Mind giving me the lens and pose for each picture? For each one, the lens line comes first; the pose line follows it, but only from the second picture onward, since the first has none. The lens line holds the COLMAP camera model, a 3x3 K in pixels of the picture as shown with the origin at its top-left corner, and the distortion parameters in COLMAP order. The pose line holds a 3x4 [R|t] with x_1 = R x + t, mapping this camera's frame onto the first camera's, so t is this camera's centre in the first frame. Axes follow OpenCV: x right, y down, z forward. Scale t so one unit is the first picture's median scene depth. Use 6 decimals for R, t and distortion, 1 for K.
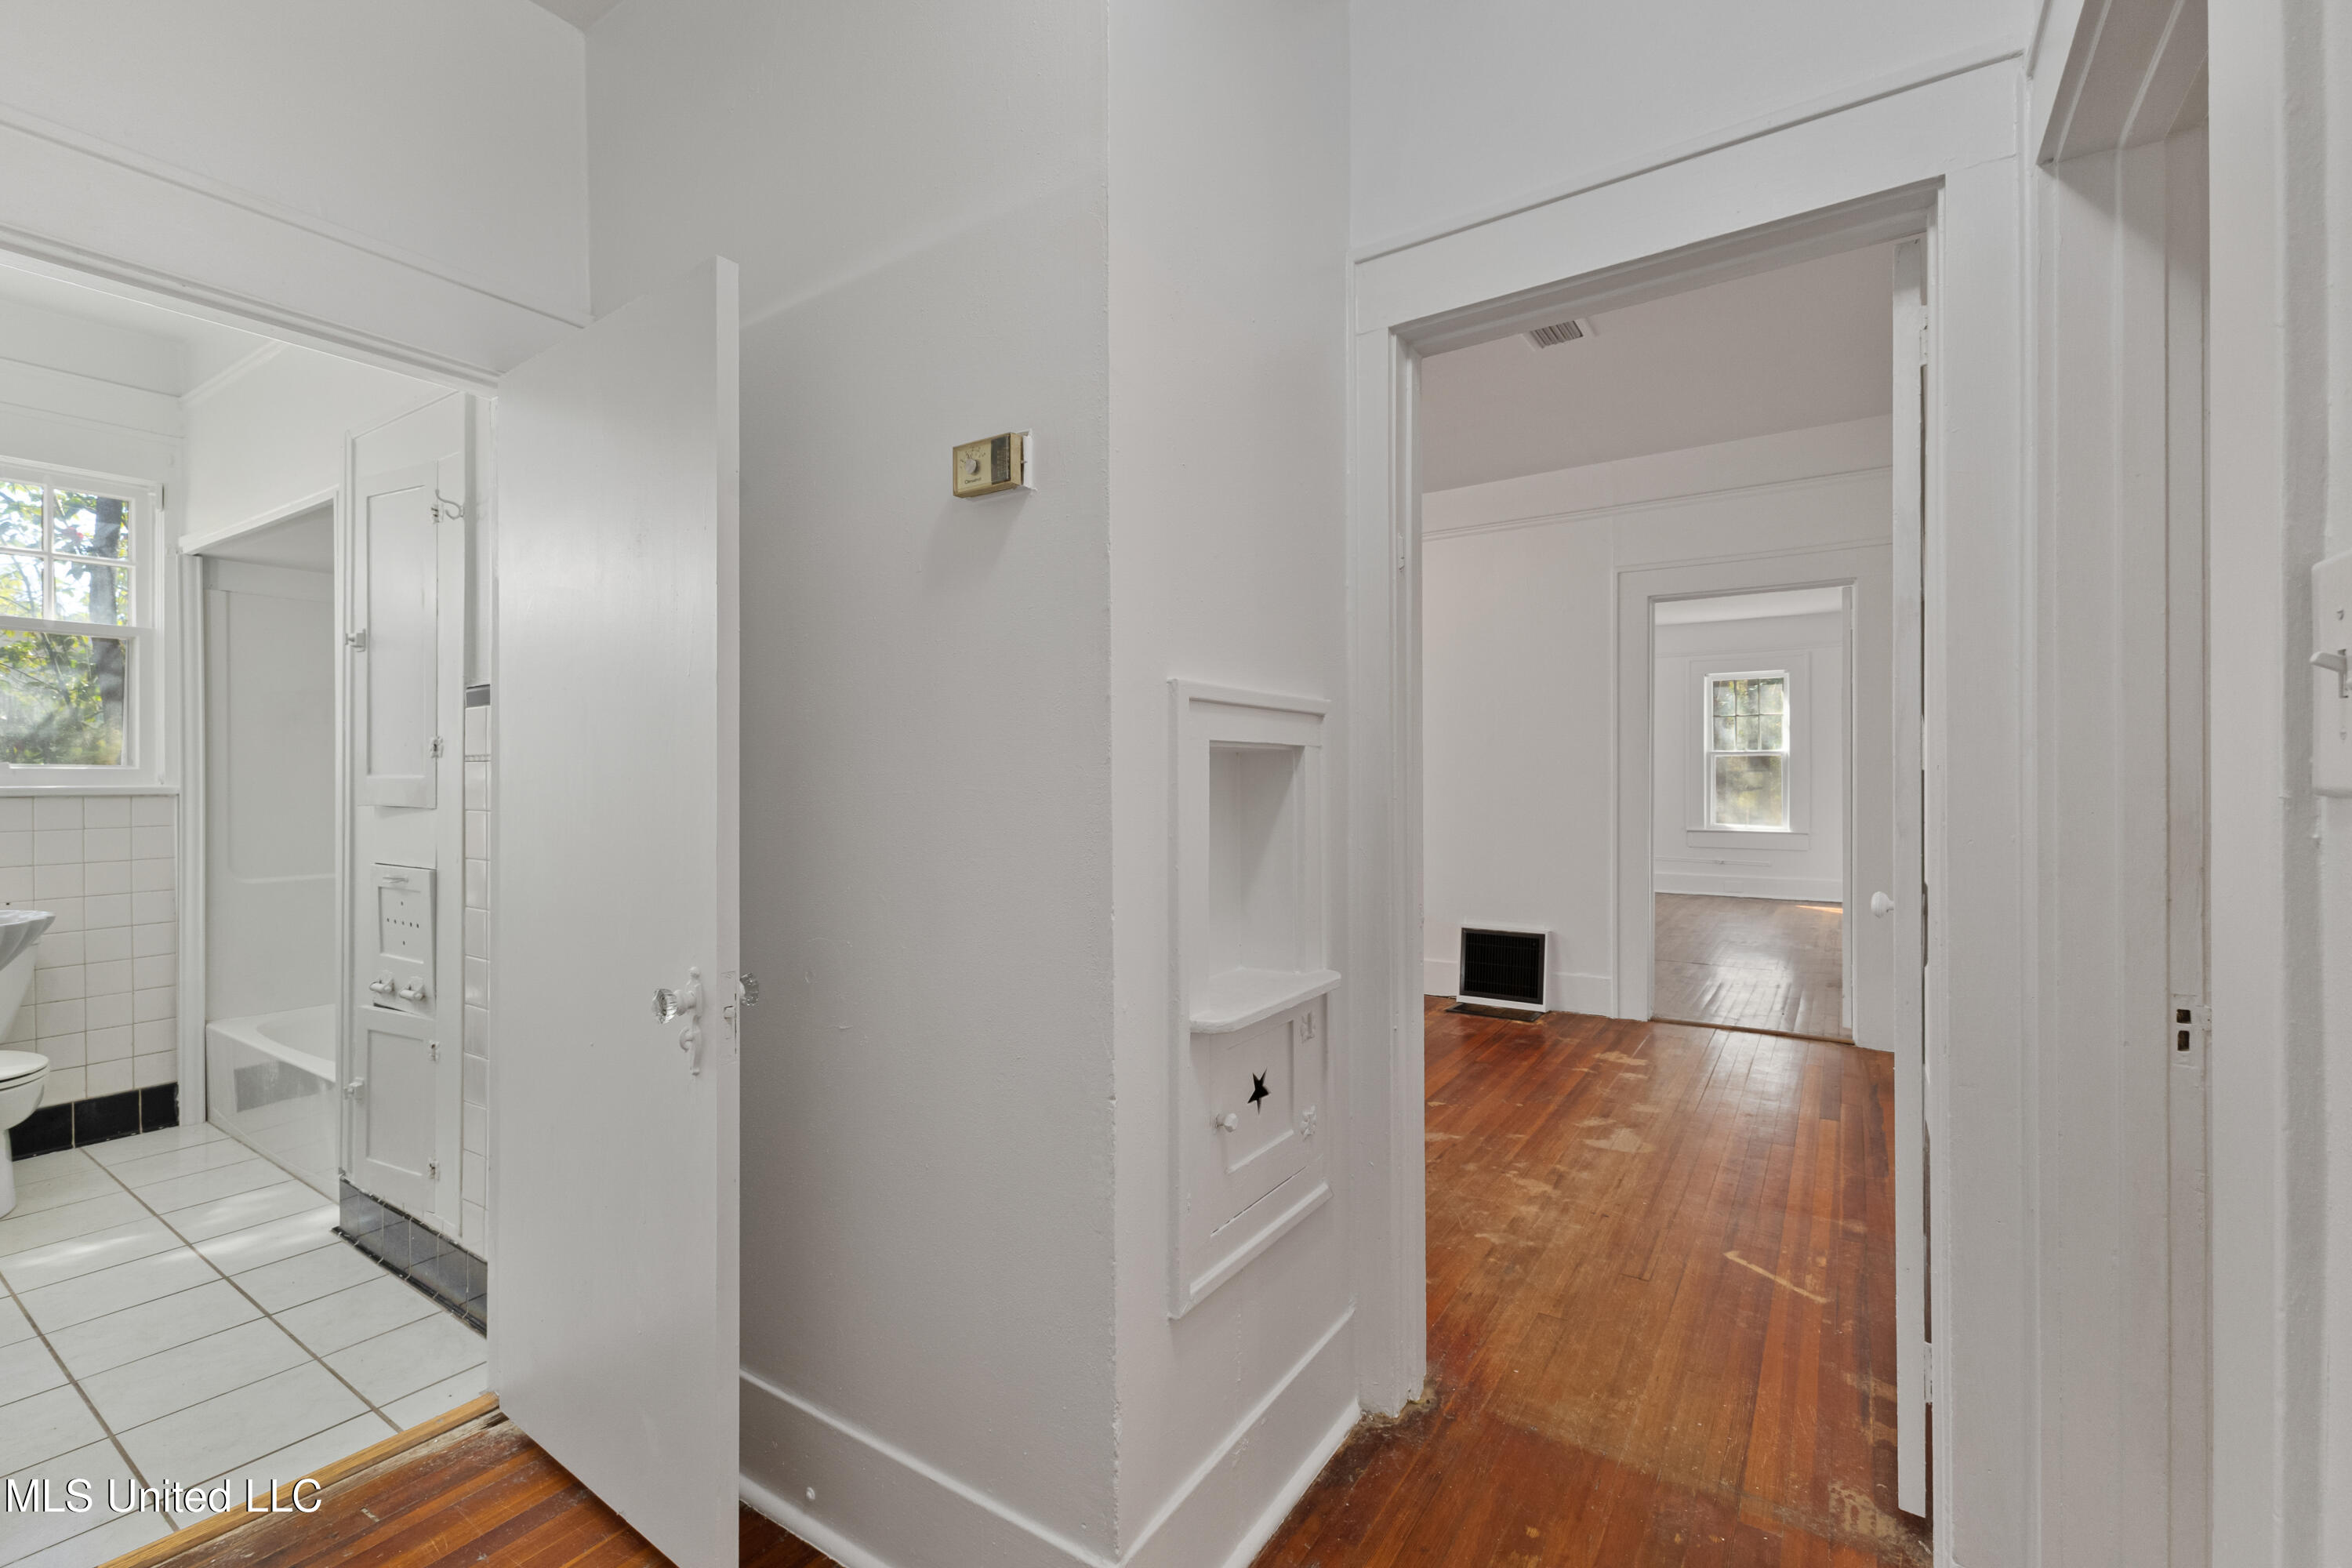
lens RADIAL K [[1029.5, 0, 1168.8], [0, 1029.5, 783.4], [0, 0, 1]] dist [0.007476, -0.001726]
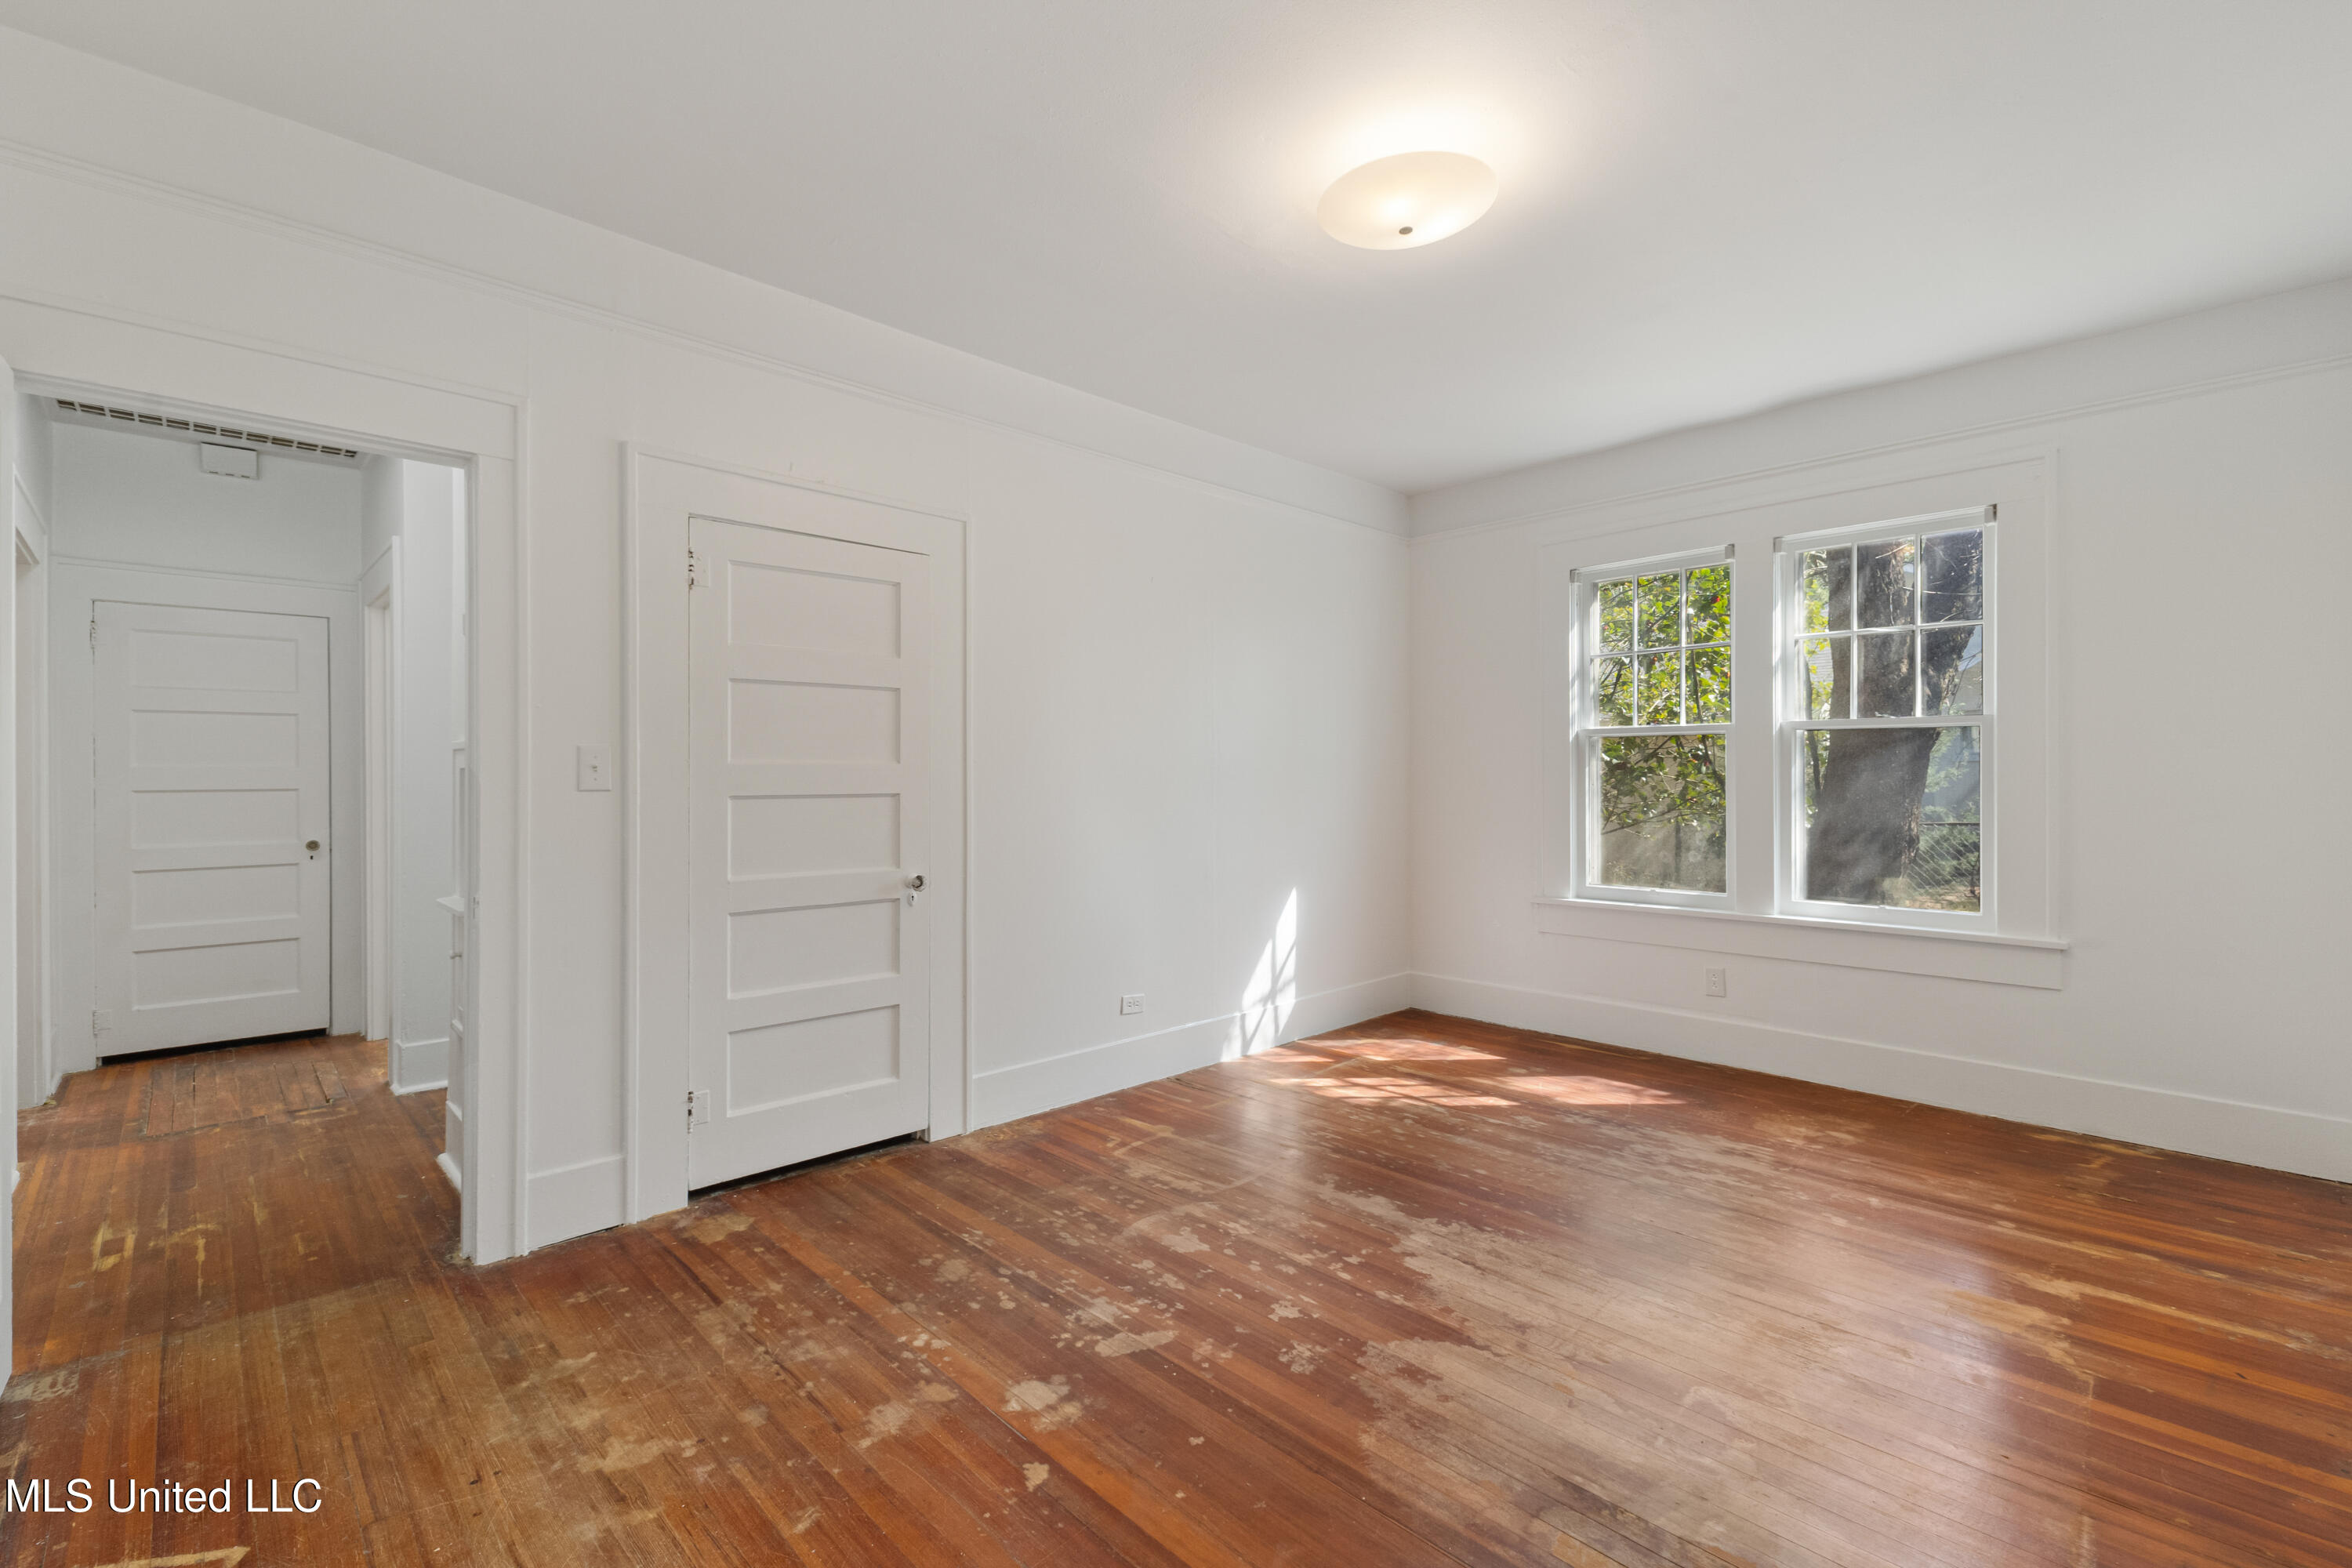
lens RADIAL K [[1029.5, 0, 1150.1], [0, 1029.5, 777.2], [0, 0, 1]] dist [0.007476, -0.001726]
pose [[-0.234354, 0.010332, -0.972096, 0.967291], [0.001283, 0.999946, 0.010318, -0.017936], [0.972150, 0.001171, -0.234355, 1.598185]]
